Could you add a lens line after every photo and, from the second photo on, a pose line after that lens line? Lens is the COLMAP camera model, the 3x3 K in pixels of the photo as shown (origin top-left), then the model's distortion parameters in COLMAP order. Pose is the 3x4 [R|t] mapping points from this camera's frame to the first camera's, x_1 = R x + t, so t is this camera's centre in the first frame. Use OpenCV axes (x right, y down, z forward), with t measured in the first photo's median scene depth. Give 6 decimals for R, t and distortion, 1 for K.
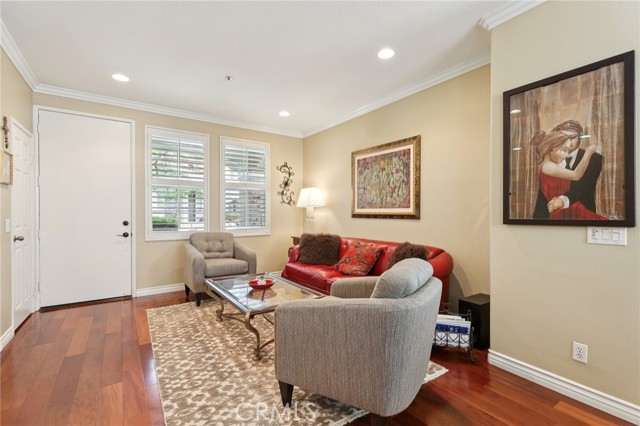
lens RADIAL K [[293.6, 0, 313.0], [0, 293.6, 207.1], [0, 0, 1]] dist [0.006942, -0.001974]
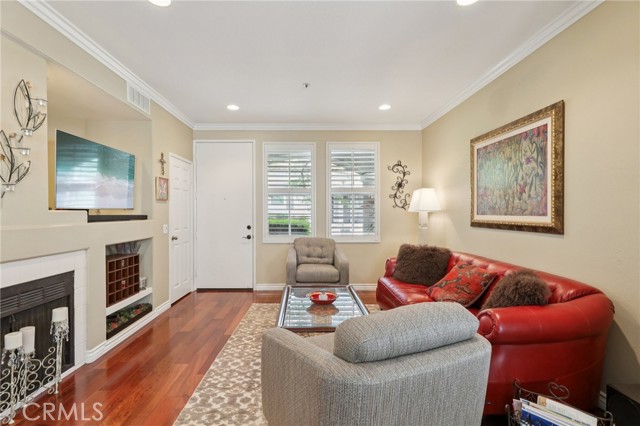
lens RADIAL K [[293.6, 0, 303.3], [0, 293.6, 211.6], [0, 0, 1]] dist [0.006942, -0.001974]
pose [[0.828180, -0.007247, -0.560416, 0.233084], [0.016965, 0.999782, 0.012143, -0.022128], [0.560206, -0.019564, 0.828122, 0.149593]]
